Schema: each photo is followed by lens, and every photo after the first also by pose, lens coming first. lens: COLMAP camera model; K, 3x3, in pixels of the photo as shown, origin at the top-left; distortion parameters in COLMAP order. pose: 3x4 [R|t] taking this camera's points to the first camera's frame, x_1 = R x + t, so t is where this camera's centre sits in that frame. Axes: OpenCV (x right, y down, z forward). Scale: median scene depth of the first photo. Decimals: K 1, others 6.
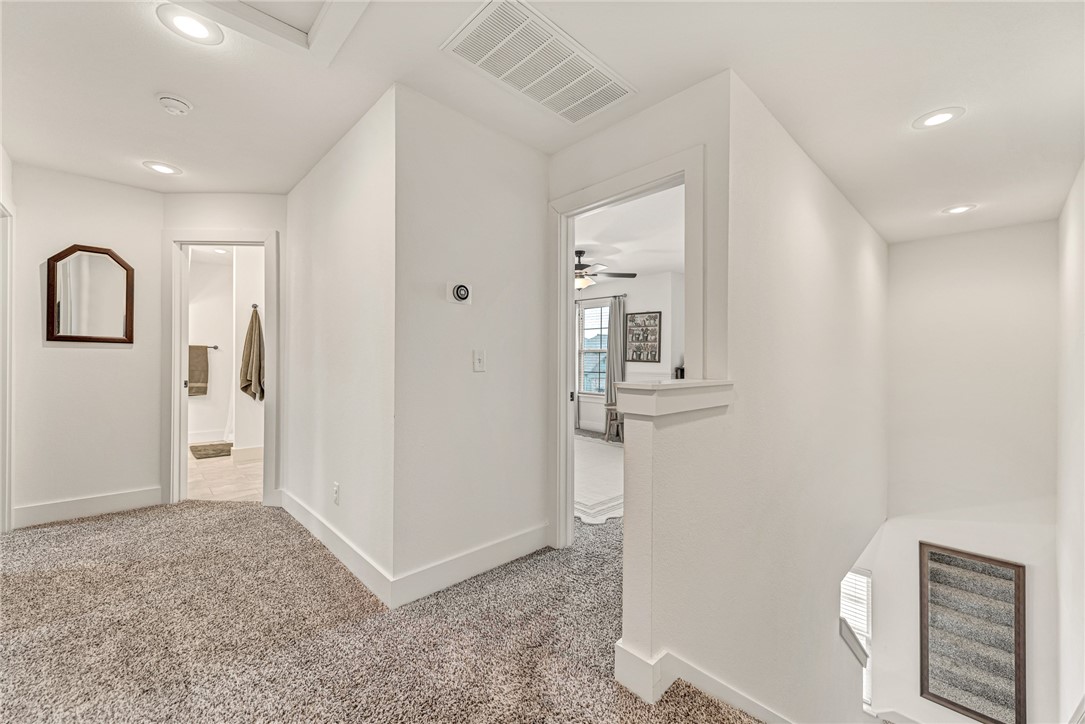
lens RADIAL K [[428.6, 0, 538.1], [0, 428.6, 359.3], [0, 0, 1]] dist [0.011907, -0.004090]
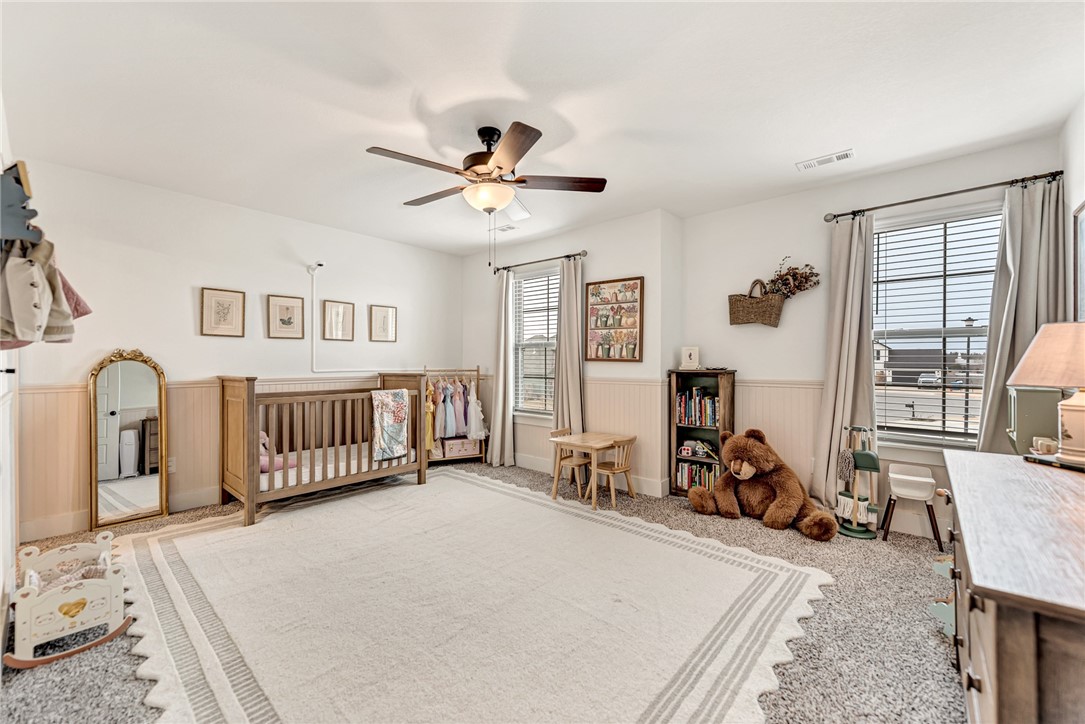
lens RADIAL K [[428.6, 0, 542.6], [0, 428.6, 364.2], [0, 0, 1]] dist [0.011907, -0.004090]
pose [[0.995187, -0.005536, 0.097842, 0.084504], [0.004721, 0.999952, 0.008566, 0.004523], [-0.097885, -0.008063, 0.995165, 0.404572]]
